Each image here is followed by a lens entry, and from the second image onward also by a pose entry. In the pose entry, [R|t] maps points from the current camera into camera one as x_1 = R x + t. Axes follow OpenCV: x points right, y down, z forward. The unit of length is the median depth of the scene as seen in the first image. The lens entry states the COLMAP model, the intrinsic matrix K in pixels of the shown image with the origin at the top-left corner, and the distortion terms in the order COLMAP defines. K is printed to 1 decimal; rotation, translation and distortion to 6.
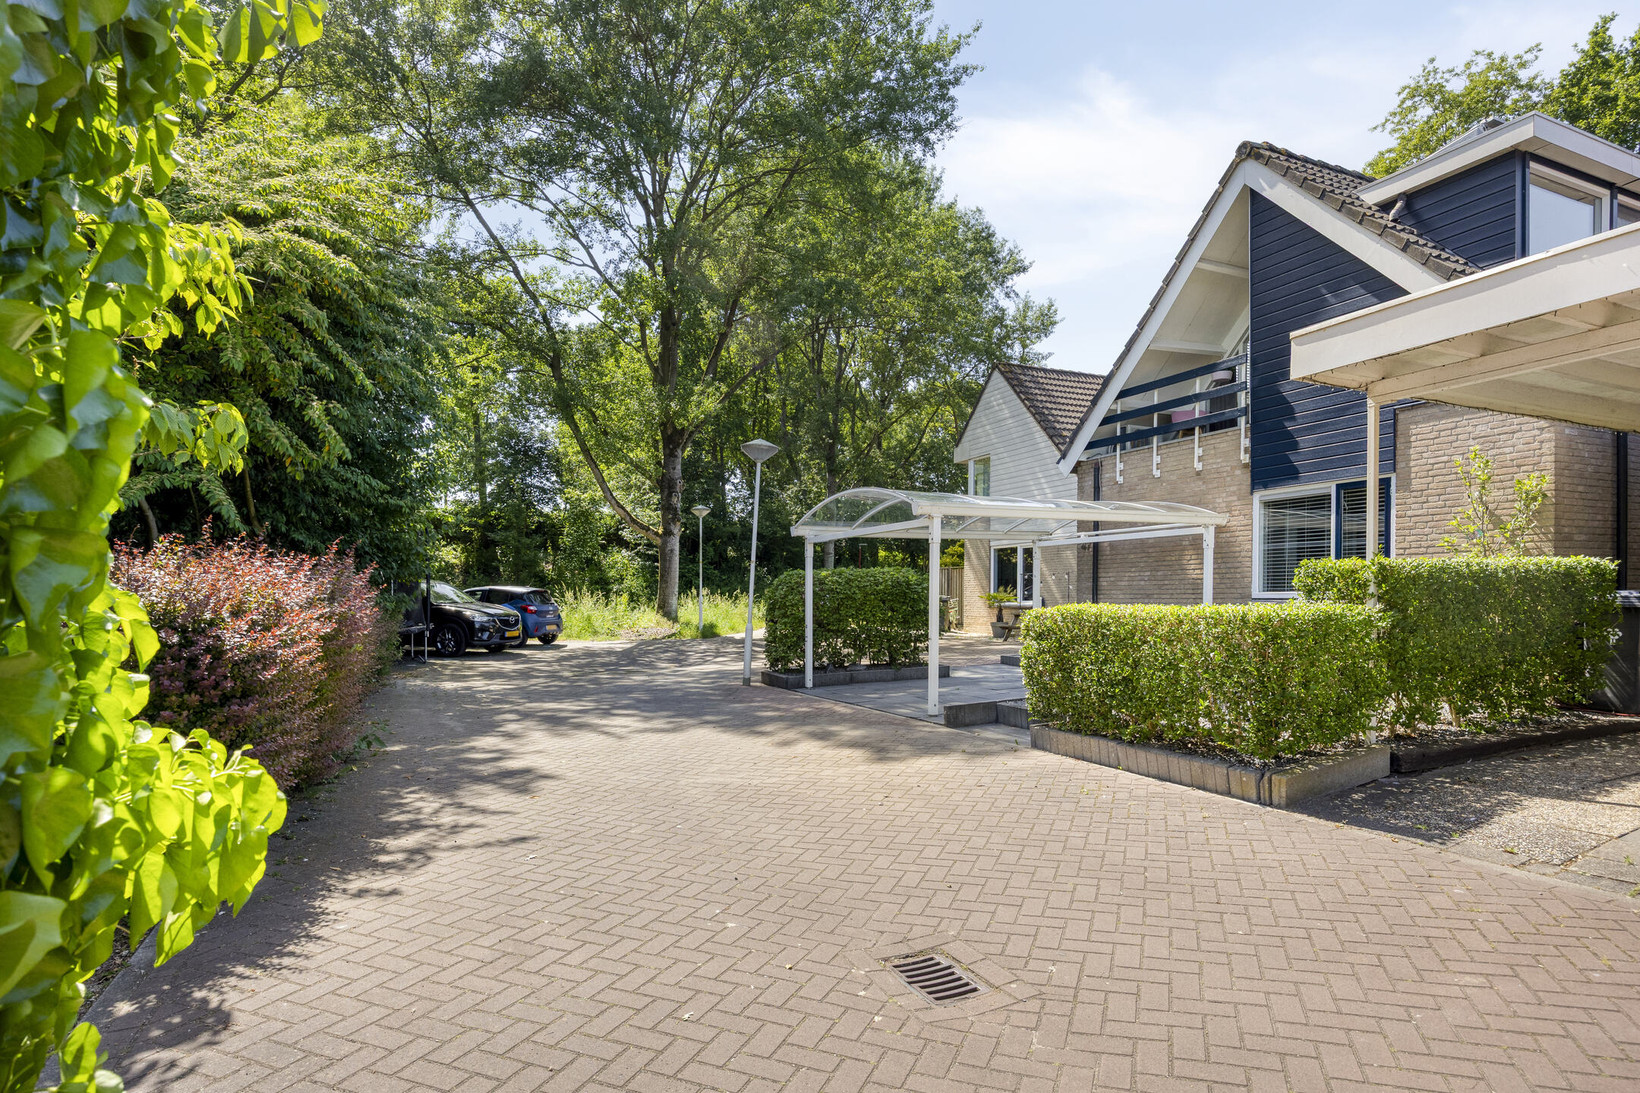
lens RADIAL K [[846.1, 0, 827.5], [0, 846.1, 558.6], [0, 0, 1]] dist [-0.000373, -0.000090]
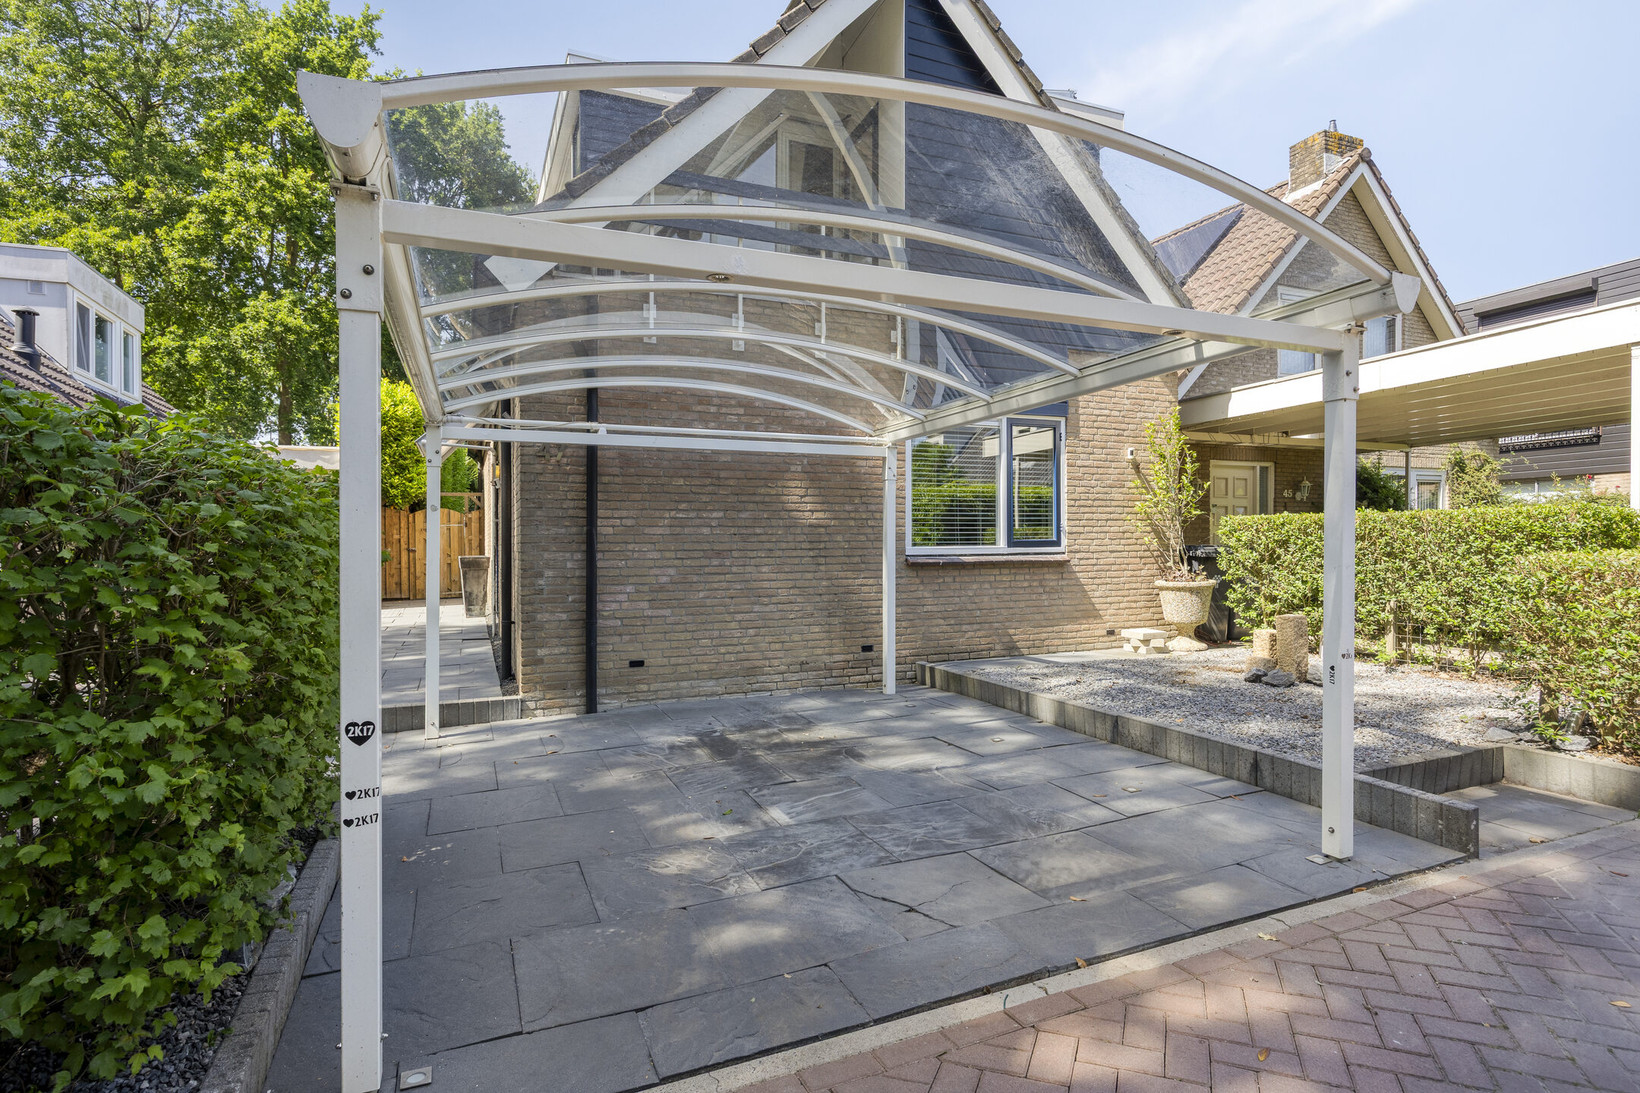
lens RADIAL K [[846.1, 0, 827.5], [0, 846.1, 558.6], [0, 0, 1]] dist [-0.000373, -0.000090]
pose [[0.017084, -0.004348, 0.999845, -0.220086], [-0.033194, 0.999437, 0.004914, 0.048323], [-0.999303, -0.033273, 0.016930, 1.048469]]
